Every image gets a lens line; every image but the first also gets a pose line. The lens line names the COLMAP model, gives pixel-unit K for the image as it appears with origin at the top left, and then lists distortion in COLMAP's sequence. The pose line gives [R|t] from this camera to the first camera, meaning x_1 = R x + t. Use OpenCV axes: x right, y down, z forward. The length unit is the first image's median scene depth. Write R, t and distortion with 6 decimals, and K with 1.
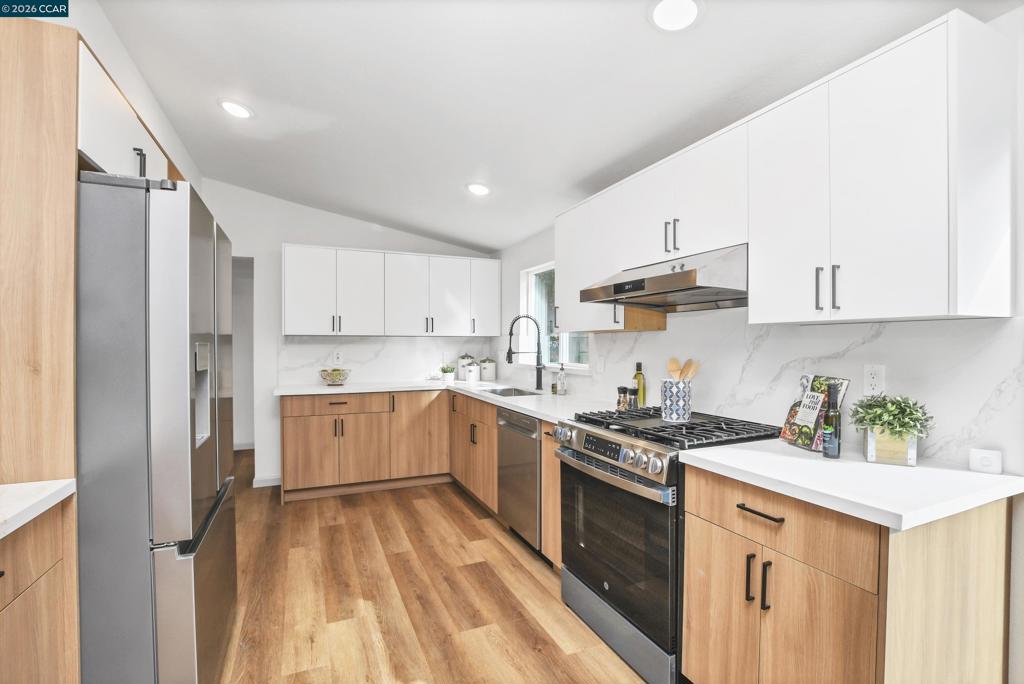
lens RADIAL K [[464.2, 0, 519.9], [0, 464.2, 342.4], [0, 0, 1]] dist [-0.004652, -0.000498]
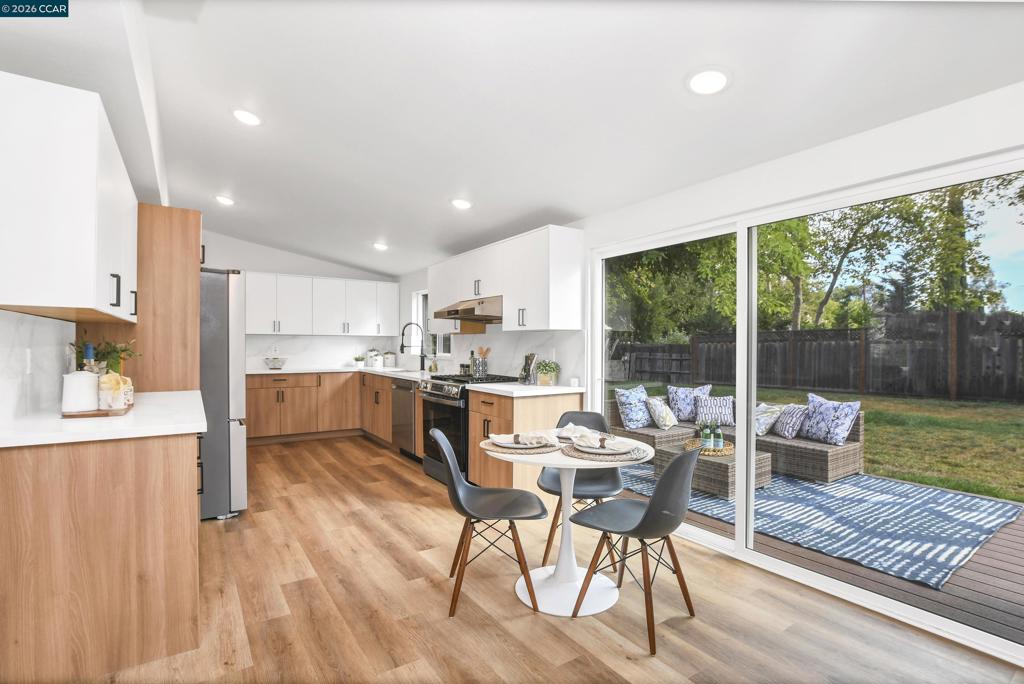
lens RADIAL K [[464.2, 0, 564.7], [0, 464.2, 345.8], [0, 0, 1]] dist [-0.004652, -0.000498]
pose [[0.964804, 0.003929, 0.262941, 0.121432], [-0.004991, 0.999982, 0.003372, 0.015680], [-0.262923, -0.004566, 0.964806, -0.838321]]
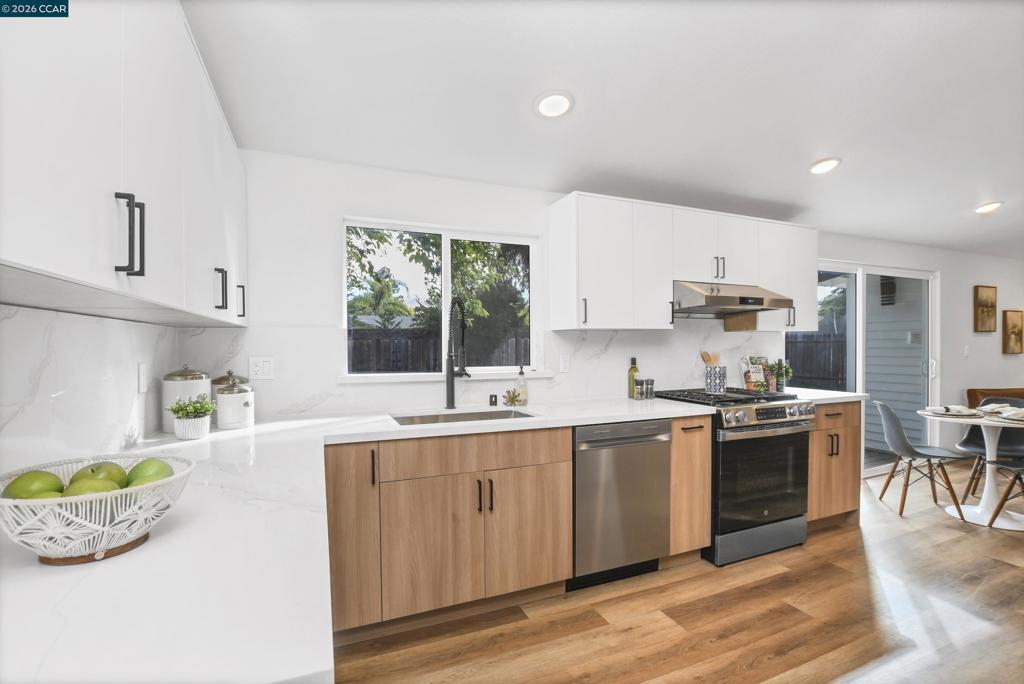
lens RADIAL K [[464.2, 0, 516.9], [0, 464.2, 344.9], [0, 0, 1]] dist [-0.004652, -0.000498]
pose [[0.023181, 0.000534, 0.999731, -0.861634], [0.002035, 0.999998, -0.000581, 0.011540], [-0.999729, 0.002048, 0.023180, 1.200155]]
